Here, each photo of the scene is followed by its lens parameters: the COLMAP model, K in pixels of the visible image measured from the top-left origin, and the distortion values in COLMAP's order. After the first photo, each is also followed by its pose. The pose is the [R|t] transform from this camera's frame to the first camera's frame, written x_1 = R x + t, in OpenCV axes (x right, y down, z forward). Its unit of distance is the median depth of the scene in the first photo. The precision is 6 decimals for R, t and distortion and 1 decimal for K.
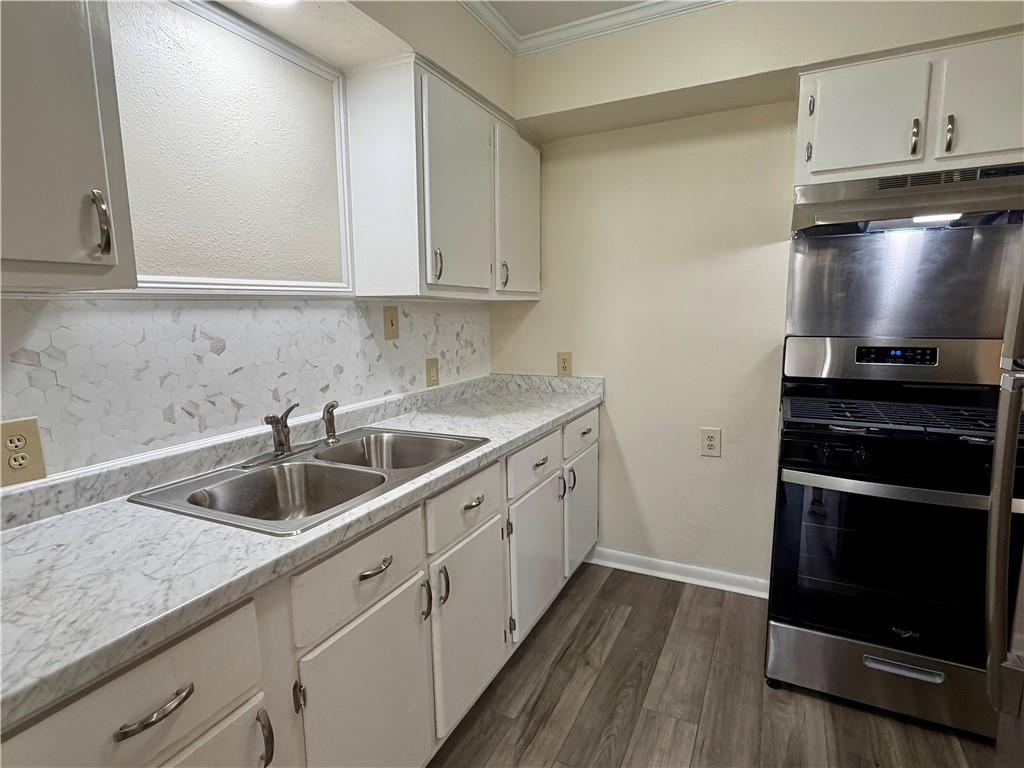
lens RADIAL K [[535.2, 0, 507.6], [0, 535.2, 384.7], [0, 0, 1]] dist [-0.000259, -0.000188]
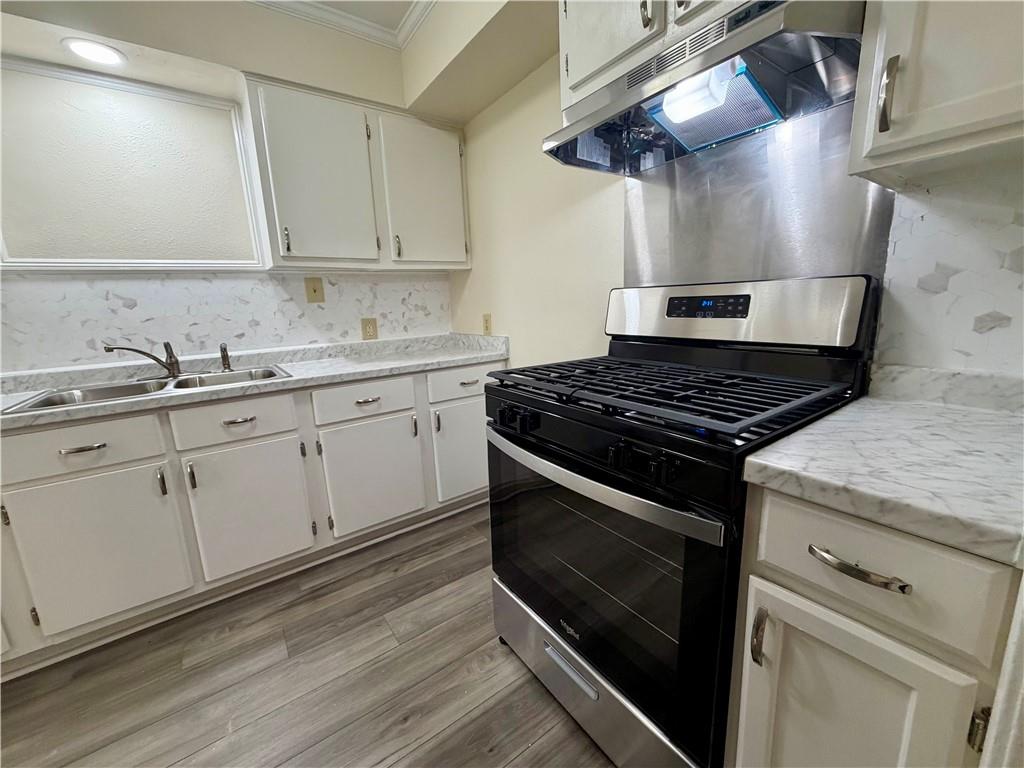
lens RADIAL K [[409.9, 0, 506.3], [0, 409.9, 384.2], [0, 0, 1]] dist [-0.000851, 0.001295]
pose [[0.884611, 0.069242, -0.461160, 0.758788], [-0.034126, 0.995876, 0.084066, 0.018715], [0.465079, -0.058628, 0.883326, 0.324811]]
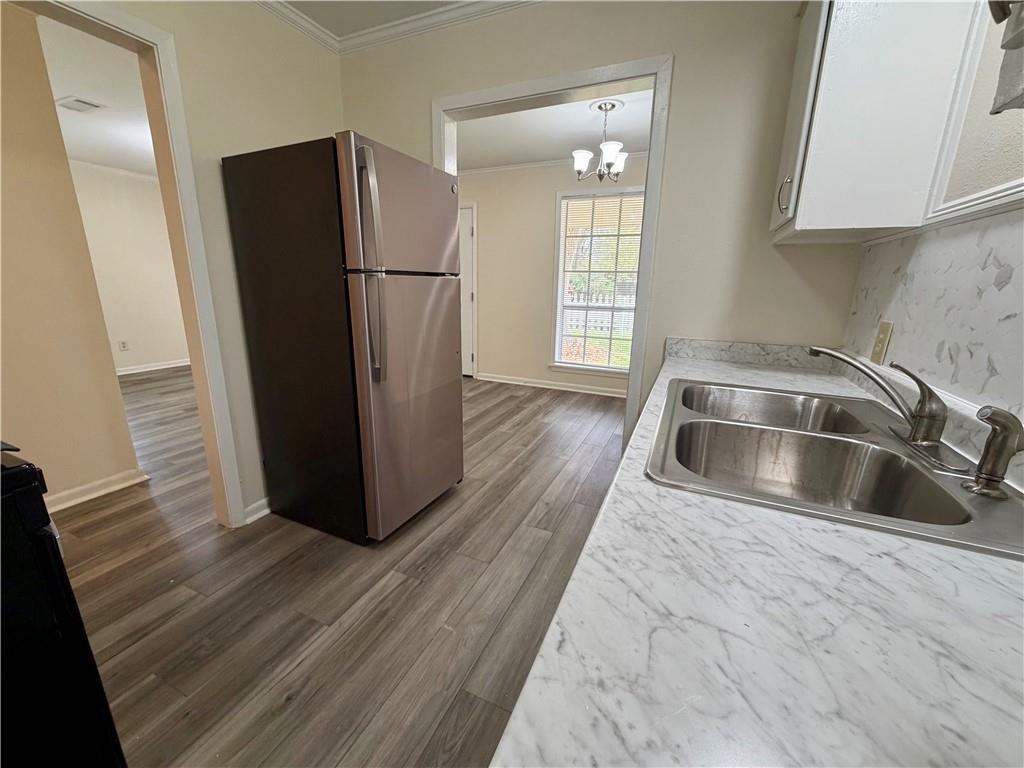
lens RADIAL K [[409.9, 0, 510.1], [0, 409.9, 383.6], [0, 0, 1]] dist [-0.000851, 0.001295]
pose [[-0.998525, 0.008701, -0.053592, 0.102343], [-0.011909, 0.927942, 0.372535, -0.101669], [0.052972, 0.372624, -0.926469, 1.135304]]
